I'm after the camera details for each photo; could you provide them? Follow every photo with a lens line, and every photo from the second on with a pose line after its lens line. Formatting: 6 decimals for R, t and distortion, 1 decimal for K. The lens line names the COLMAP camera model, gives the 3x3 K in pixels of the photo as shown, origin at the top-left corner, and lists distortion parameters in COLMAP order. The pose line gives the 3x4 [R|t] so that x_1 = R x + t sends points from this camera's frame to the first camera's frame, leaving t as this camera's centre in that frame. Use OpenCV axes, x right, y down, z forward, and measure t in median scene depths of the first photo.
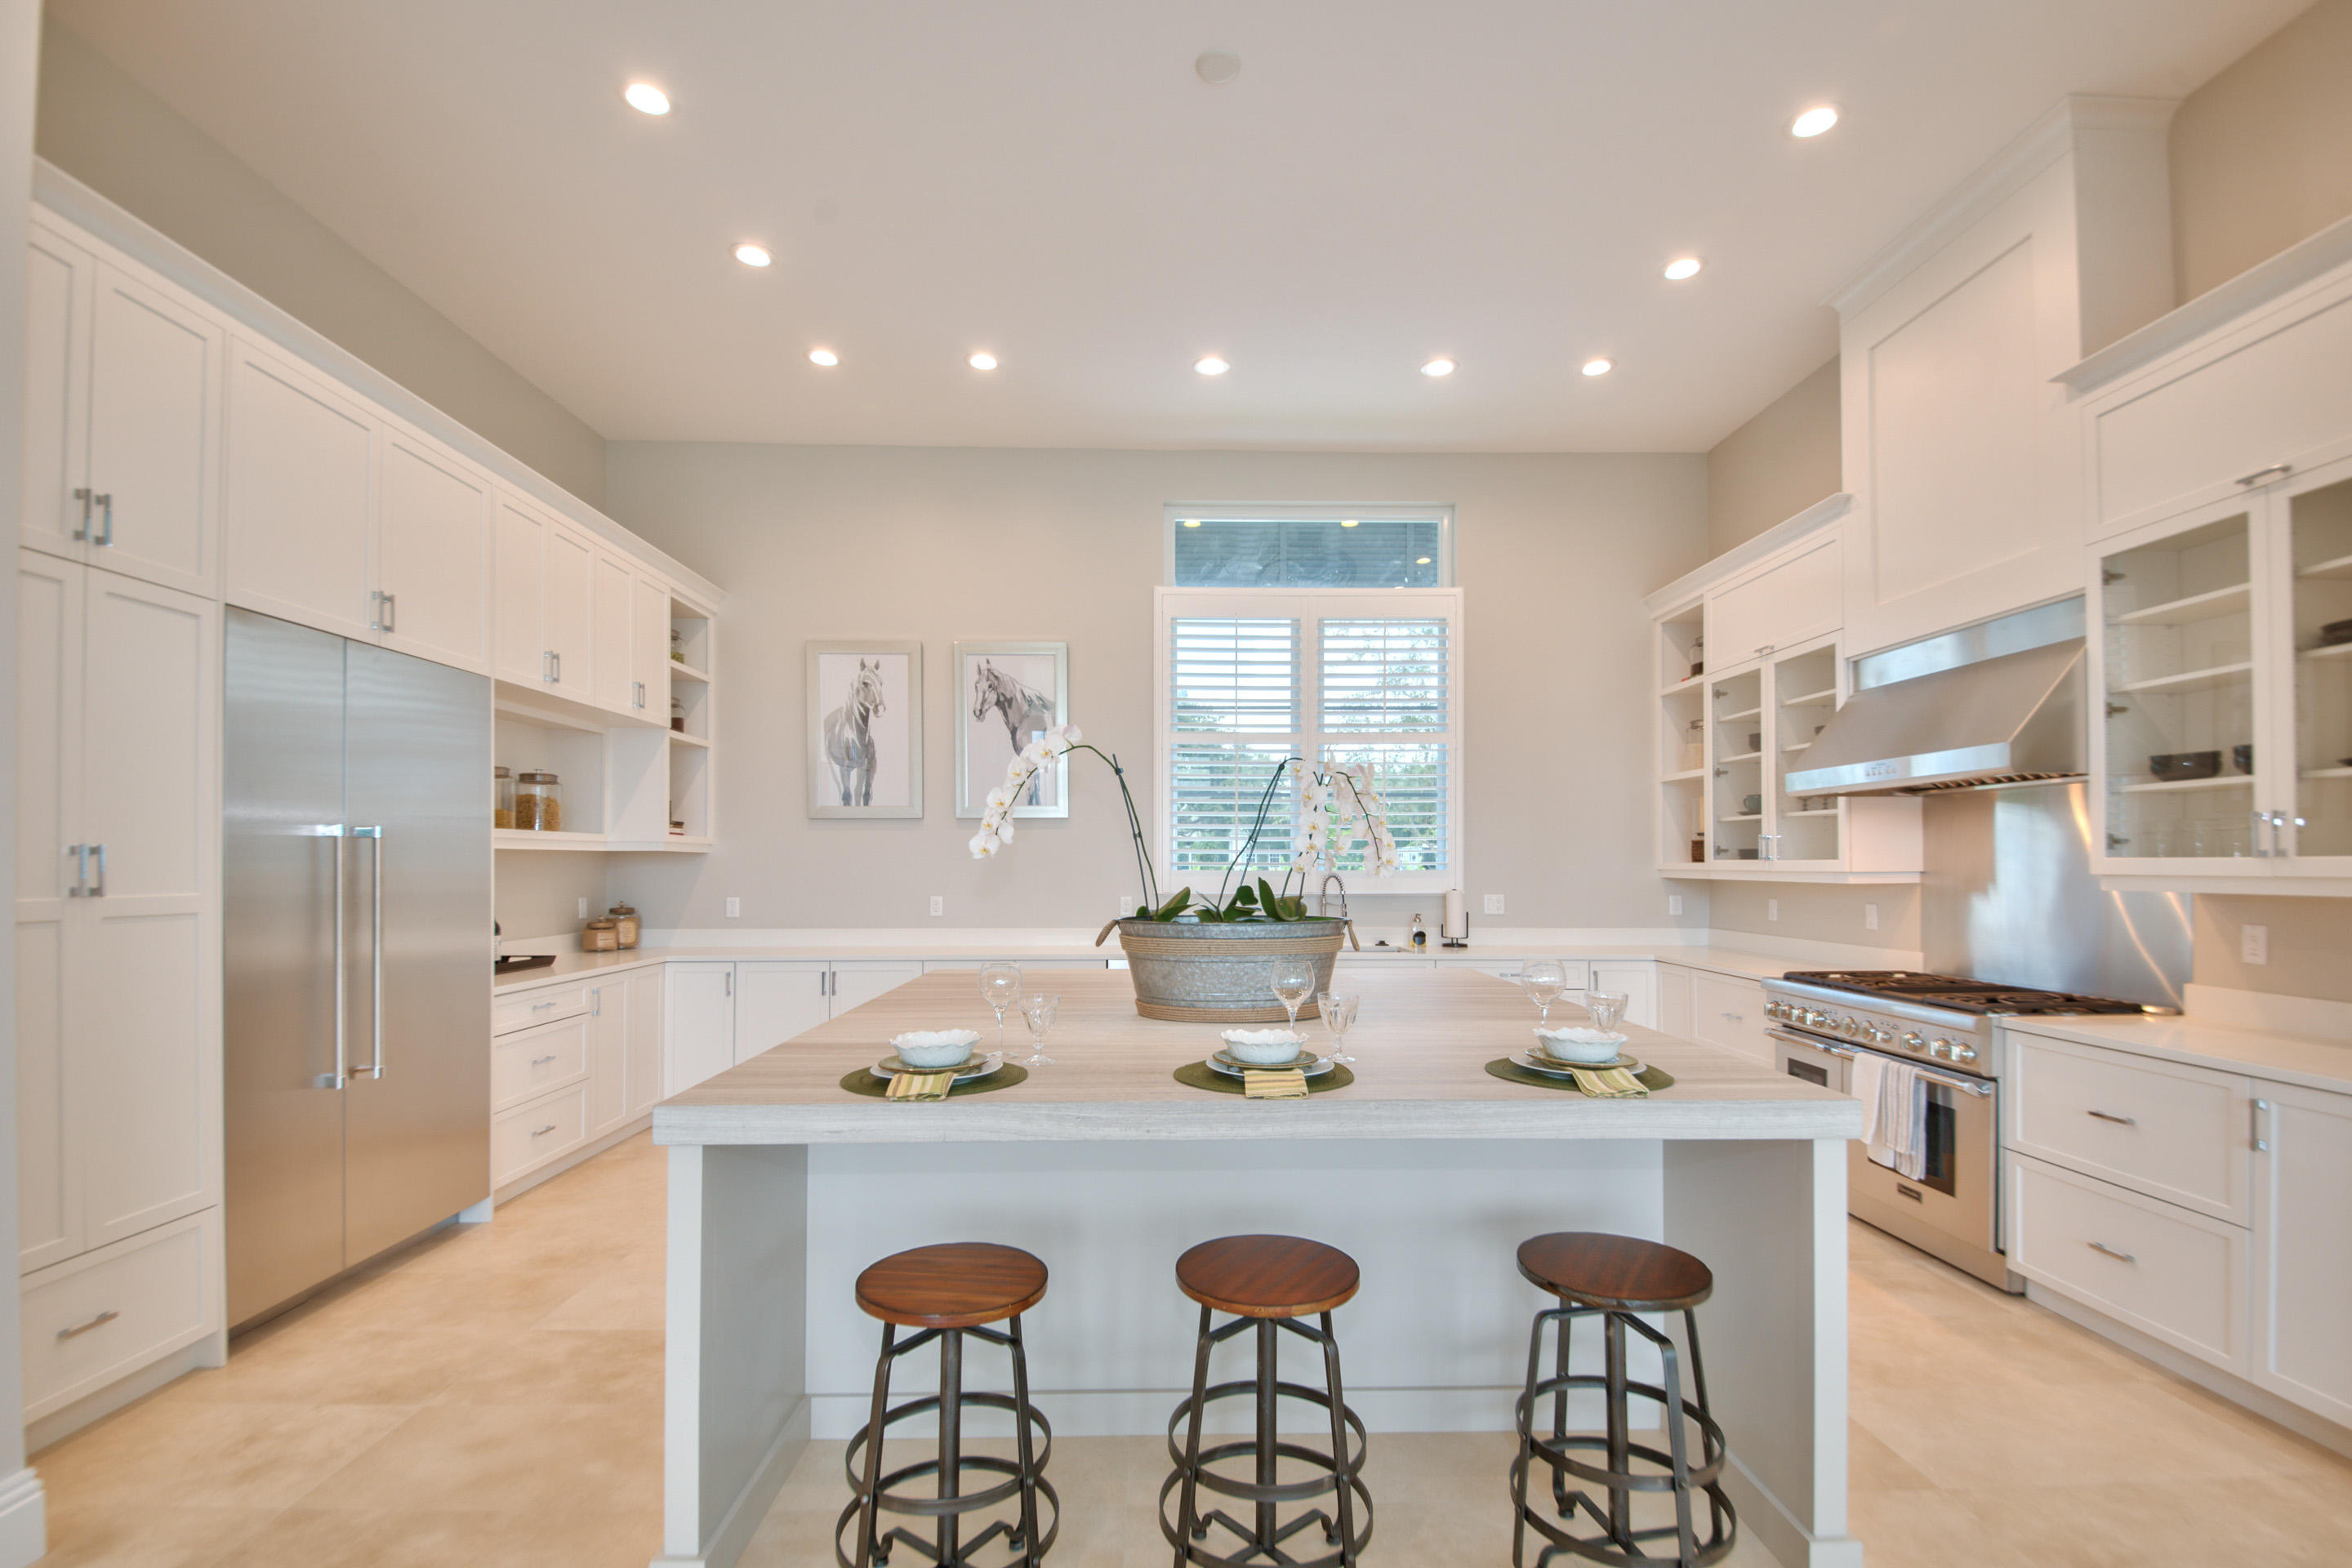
lens RADIAL K [[1147.8, 0, 1179.6], [0, 1147.8, 854.8], [0, 0, 1]] dist [0.035540, -0.032262]
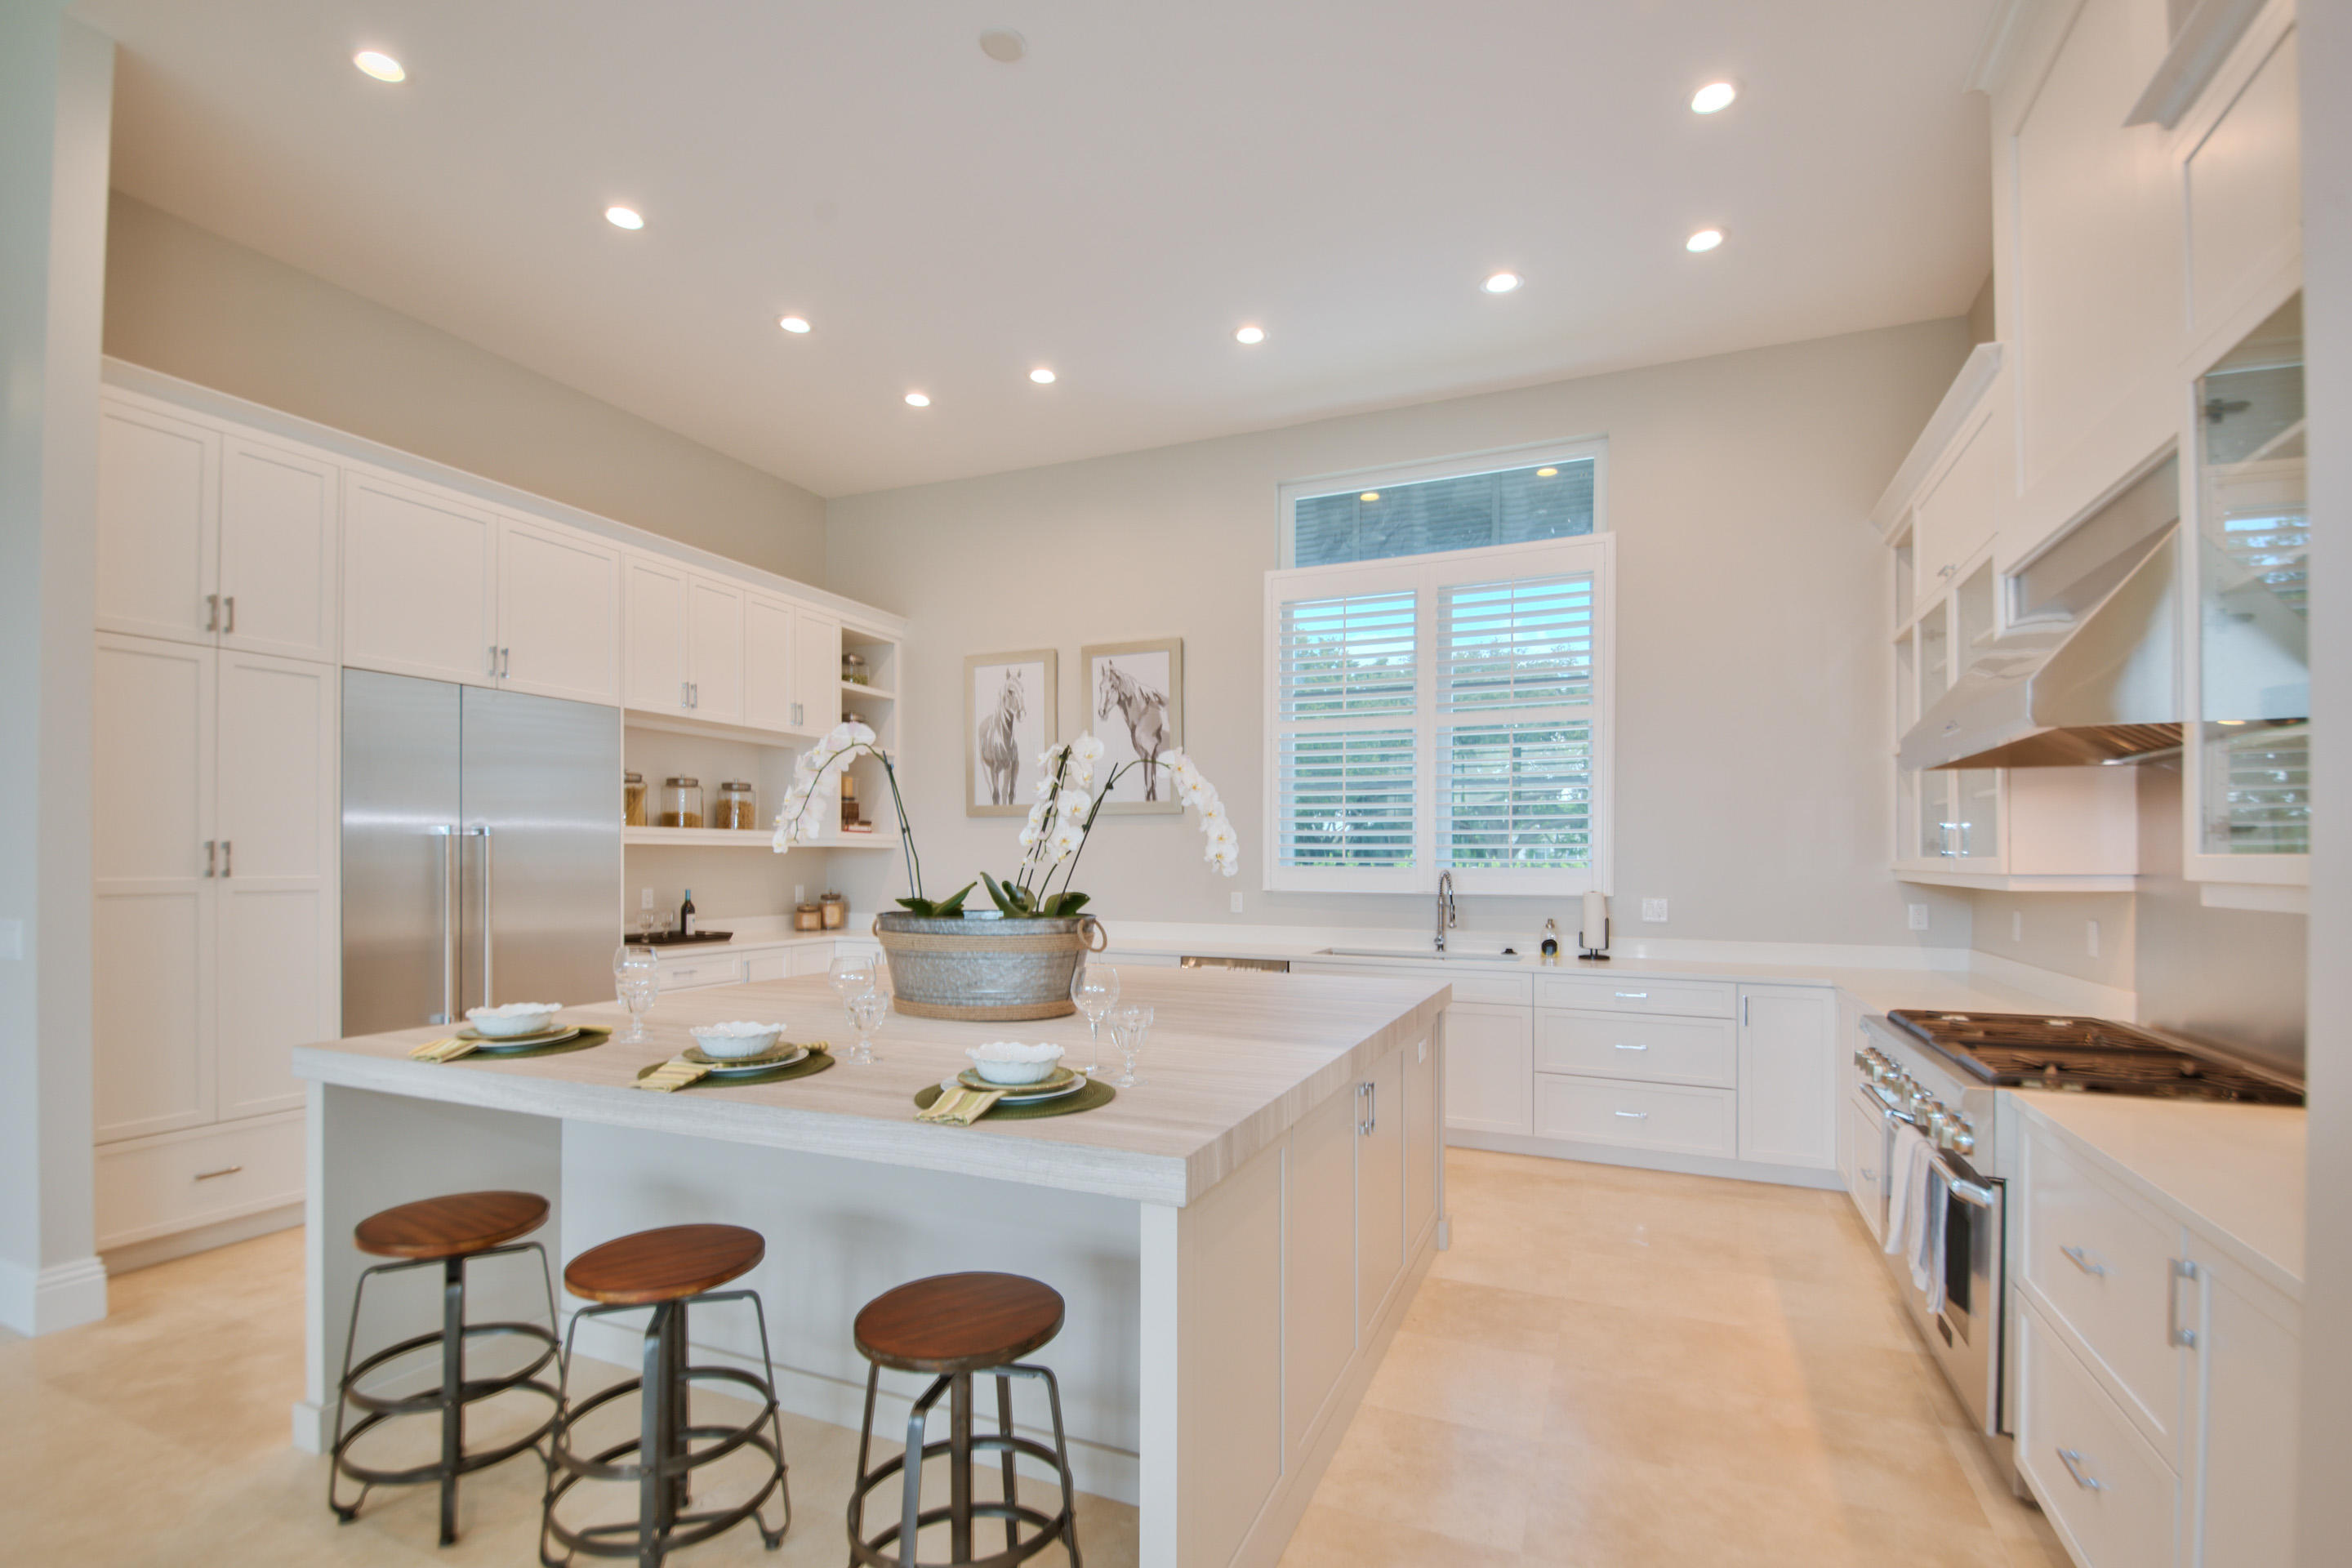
lens RADIAL K [[1135.6, 0, 1165.6], [0, 1135.6, 851.0], [0, 0, 1]] dist [0.051004, -0.052617]
pose [[0.894753, 0.001263, -0.446559, 0.355058], [-0.001203, 0.999999, 0.000418, 0.000779], [0.446559, 0.000163, 0.894754, 0.114636]]
